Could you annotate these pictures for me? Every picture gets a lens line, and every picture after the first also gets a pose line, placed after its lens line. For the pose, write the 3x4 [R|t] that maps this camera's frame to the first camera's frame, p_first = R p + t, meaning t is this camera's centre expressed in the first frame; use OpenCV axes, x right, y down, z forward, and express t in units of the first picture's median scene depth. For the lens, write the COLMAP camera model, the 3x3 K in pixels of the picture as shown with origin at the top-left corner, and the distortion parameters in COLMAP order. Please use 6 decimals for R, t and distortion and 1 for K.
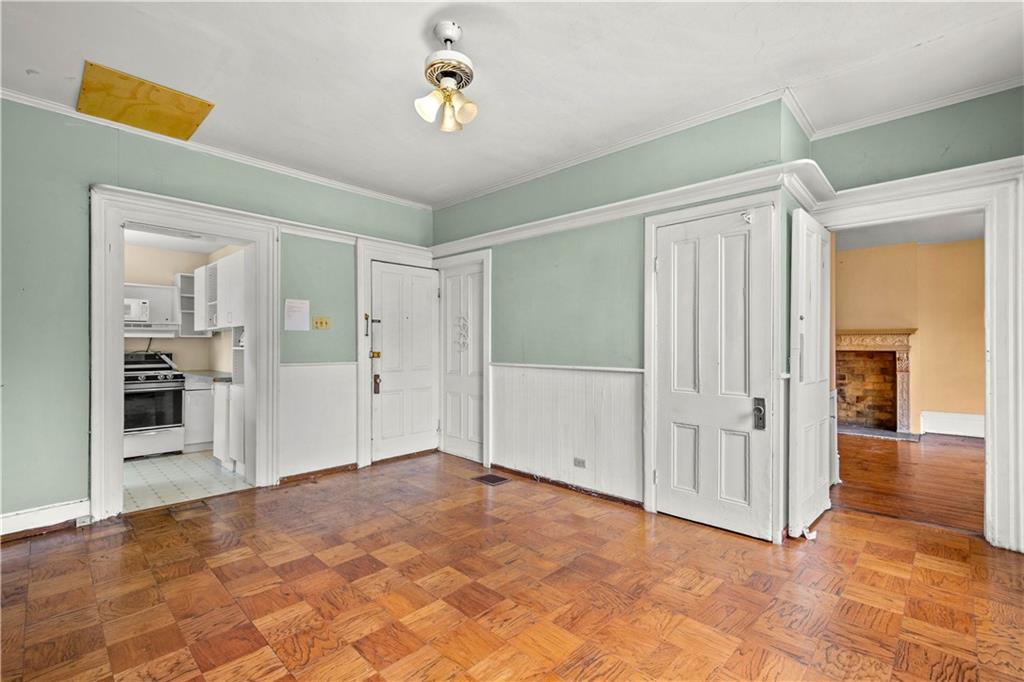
lens RADIAL K [[454.8, 0, 512.5], [0, 454.8, 345.0], [0, 0, 1]] dist [0.000944, -0.000178]
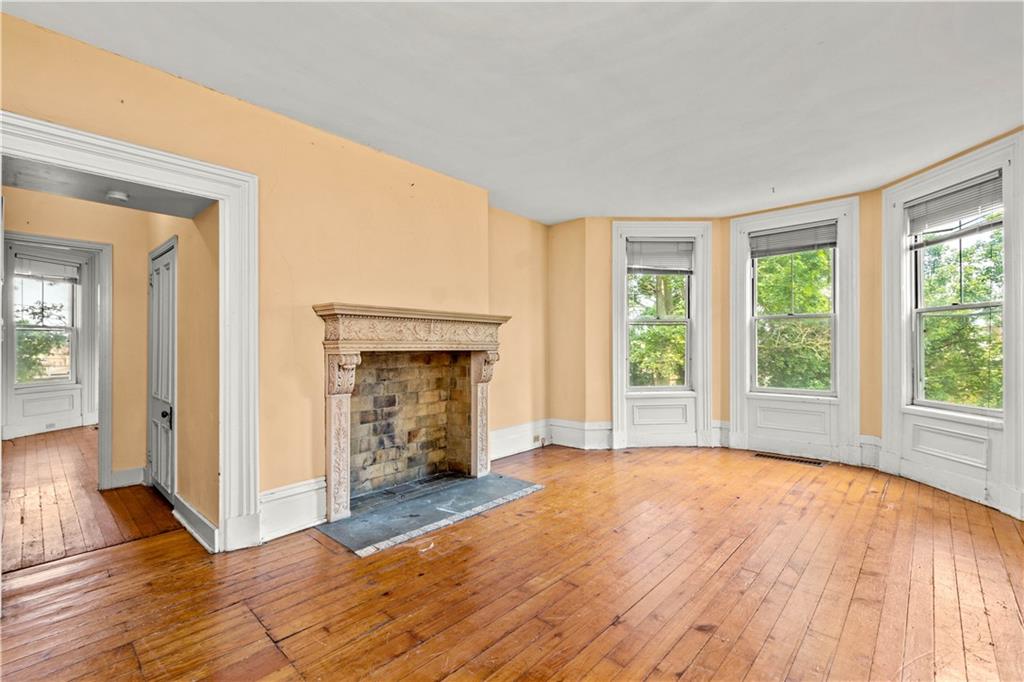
lens RADIAL K [[454.8, 0, 511.7], [0, 454.8, 342.2], [0, 0, 1]] dist [0.000944, -0.000178]
pose [[-0.004278, 0.006535, 0.999969, 0.192463], [-0.001058, 0.999978, -0.006540, 0.005524], [-0.999990, -0.001085, -0.004271, 0.879033]]
